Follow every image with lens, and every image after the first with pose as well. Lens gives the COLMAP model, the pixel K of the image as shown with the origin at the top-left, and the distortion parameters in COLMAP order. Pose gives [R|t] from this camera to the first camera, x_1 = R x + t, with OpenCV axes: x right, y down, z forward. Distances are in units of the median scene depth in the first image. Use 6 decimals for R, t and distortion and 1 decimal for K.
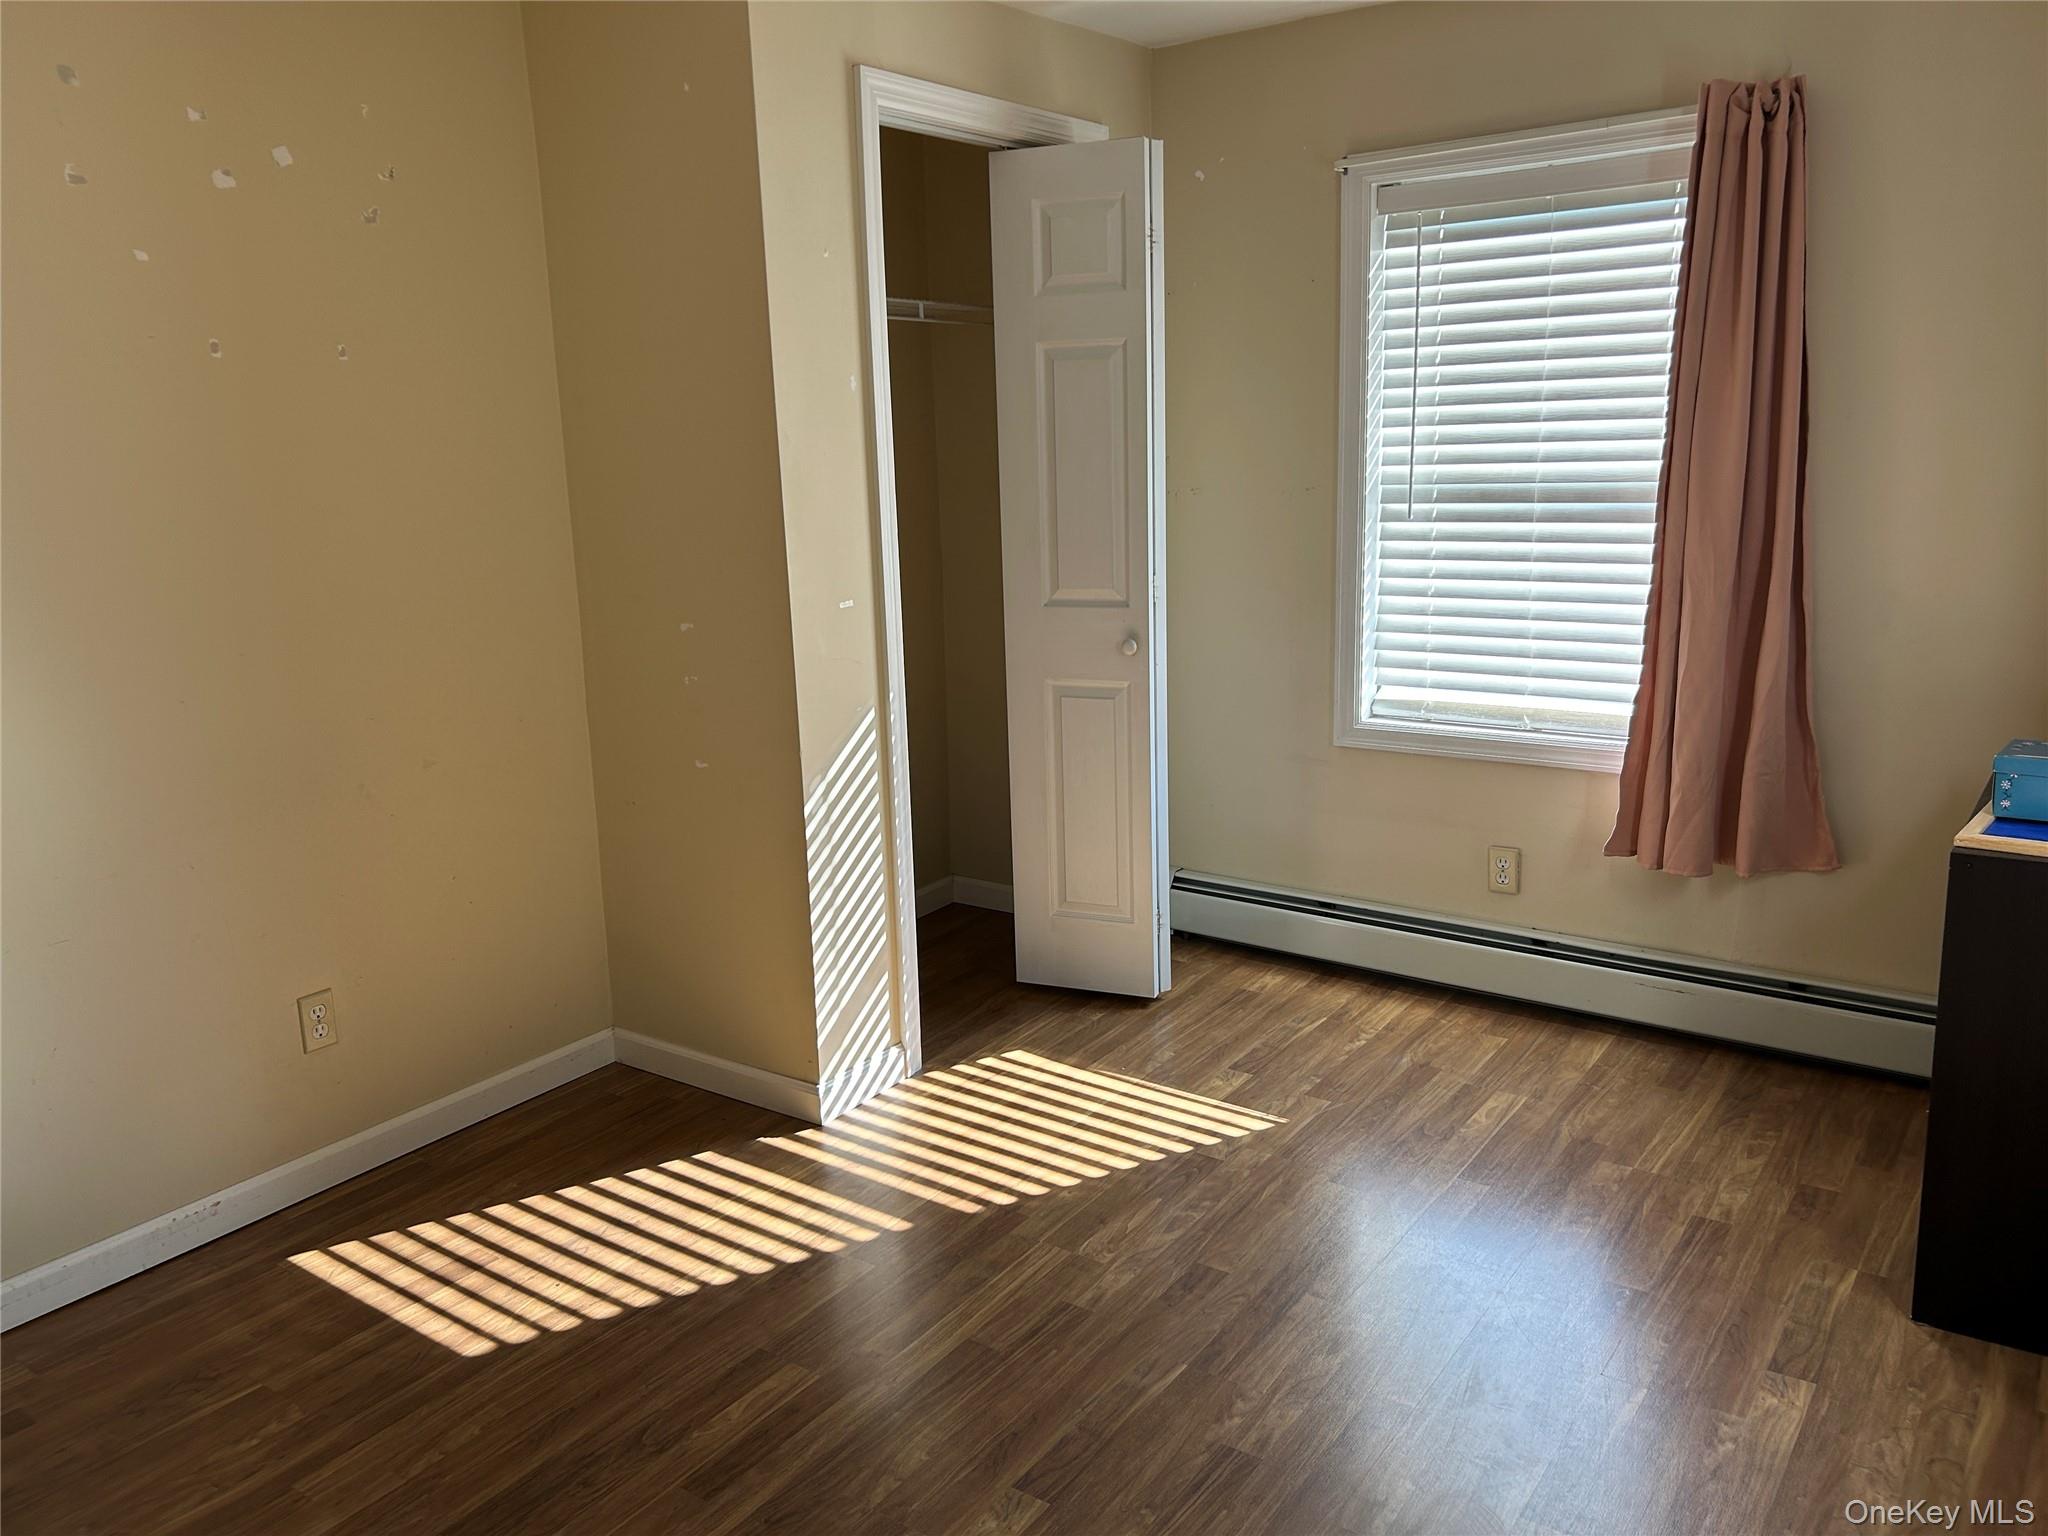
lens RADIAL K [[1529.8, 0, 1016.0], [0, 1529.8, 764.7], [0, 0, 1]] dist [0.049725, -0.061791]
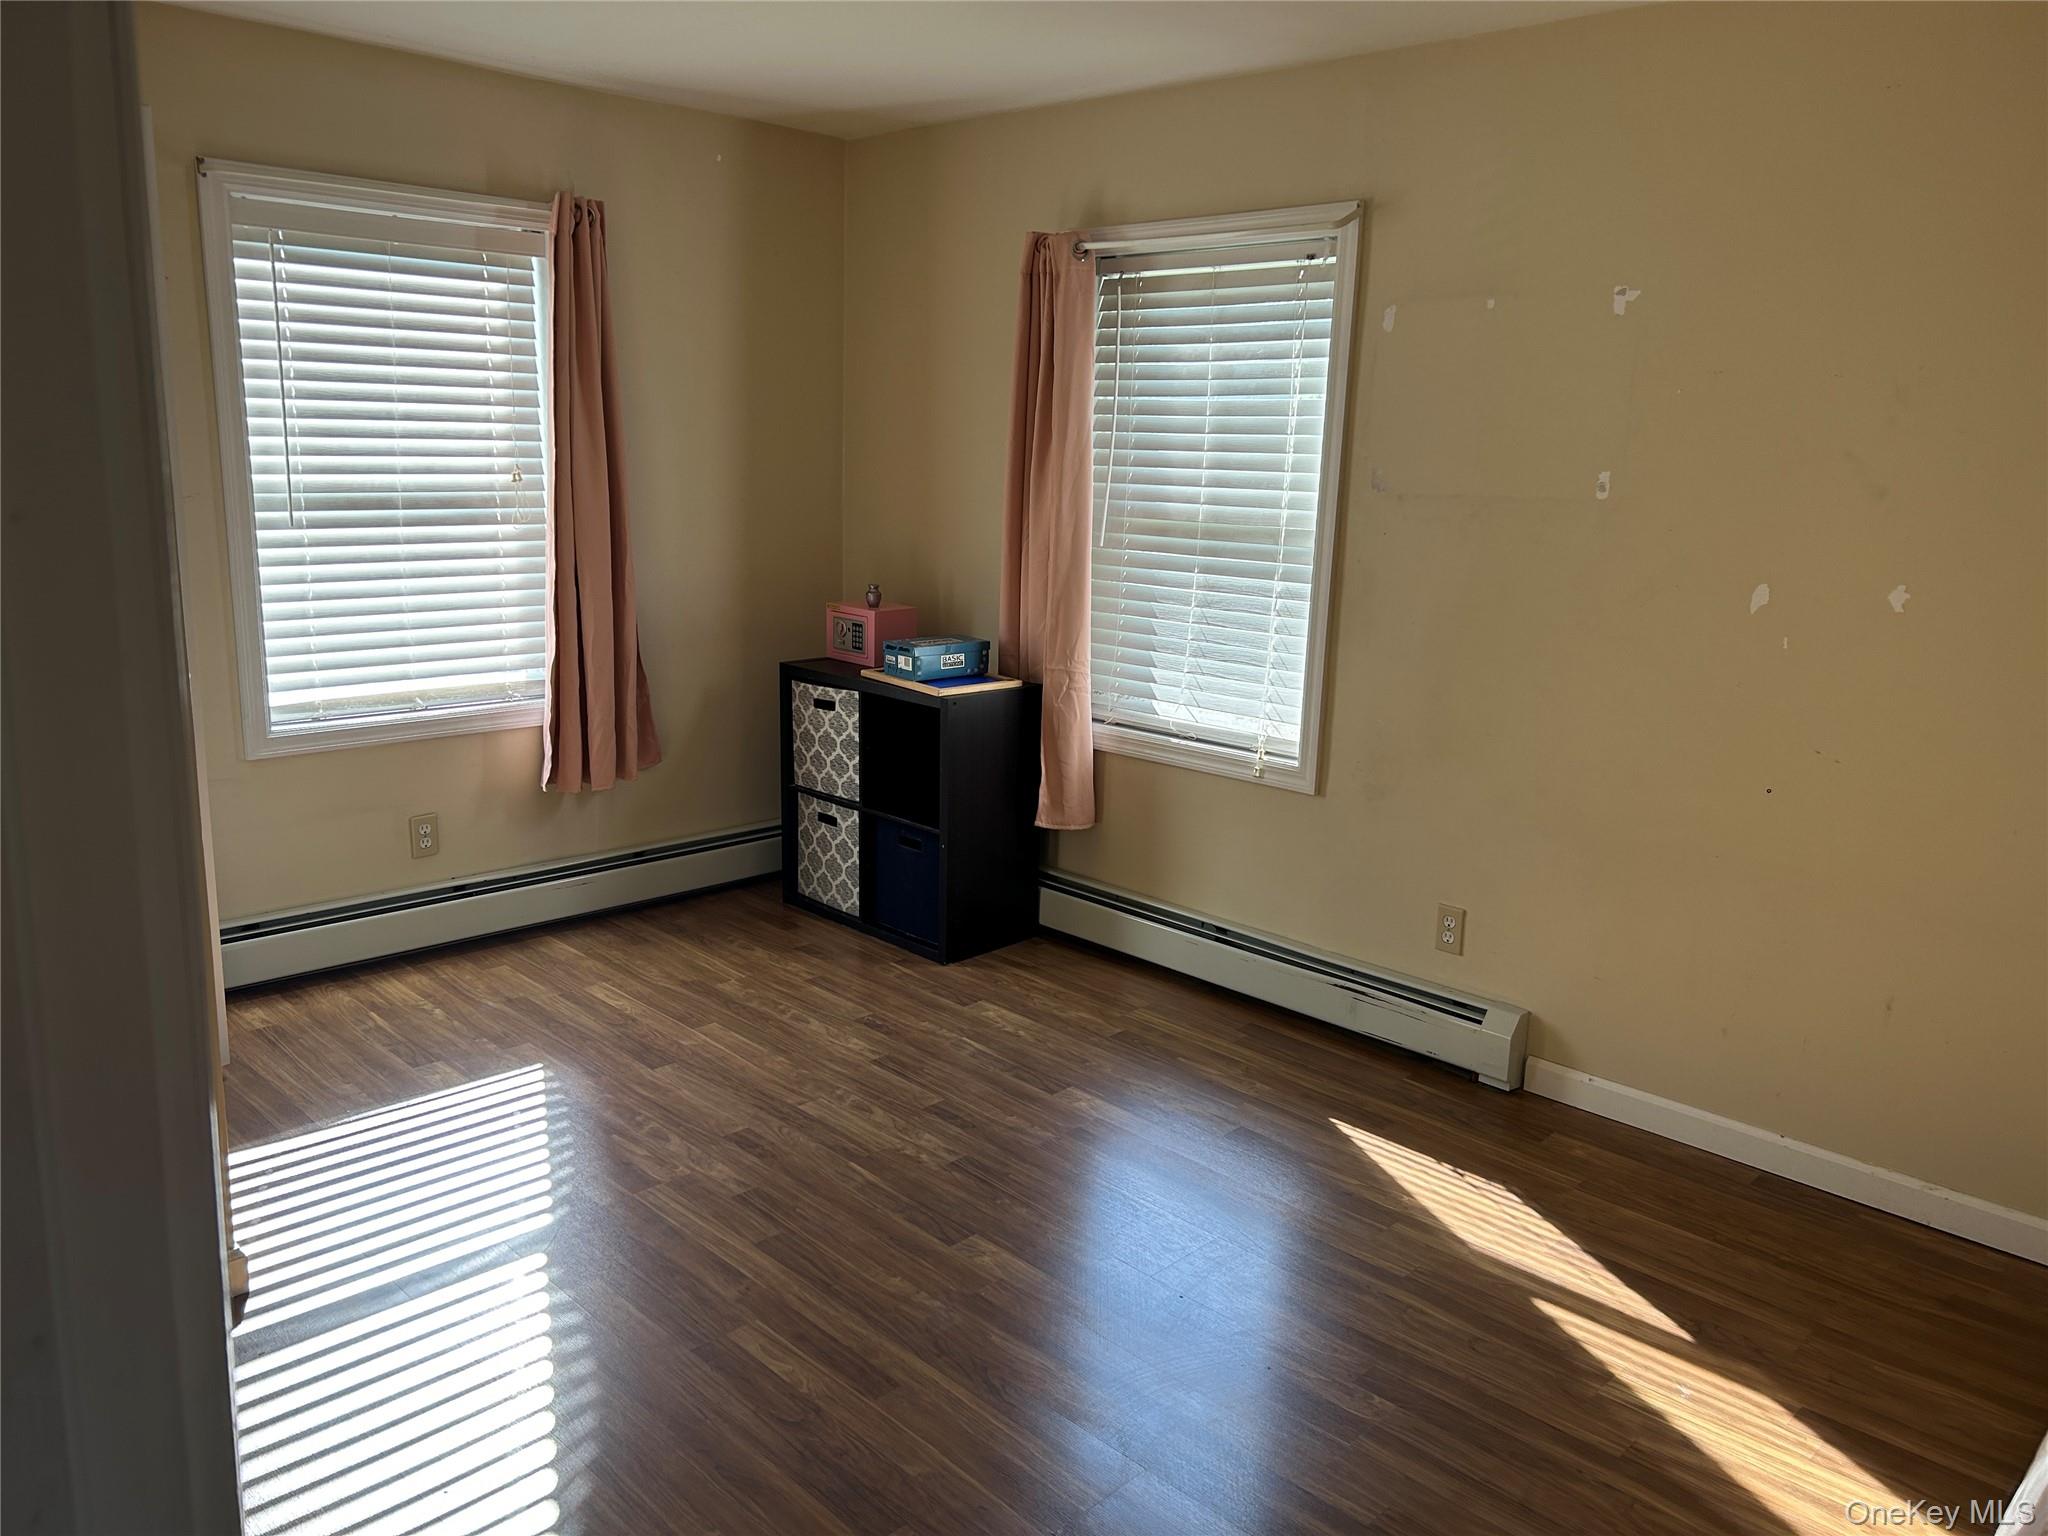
lens RADIAL K [[1529.8, 0, 1016.0], [0, 1529.8, 764.7], [0, 0, 1]] dist [0.049725, -0.061791]
pose [[0.149233, -0.175303, 0.973138, -0.736000], [0.172734, 0.973648, 0.148906, -0.078383], [-0.973598, 0.145872, 0.175581, 0.388628]]
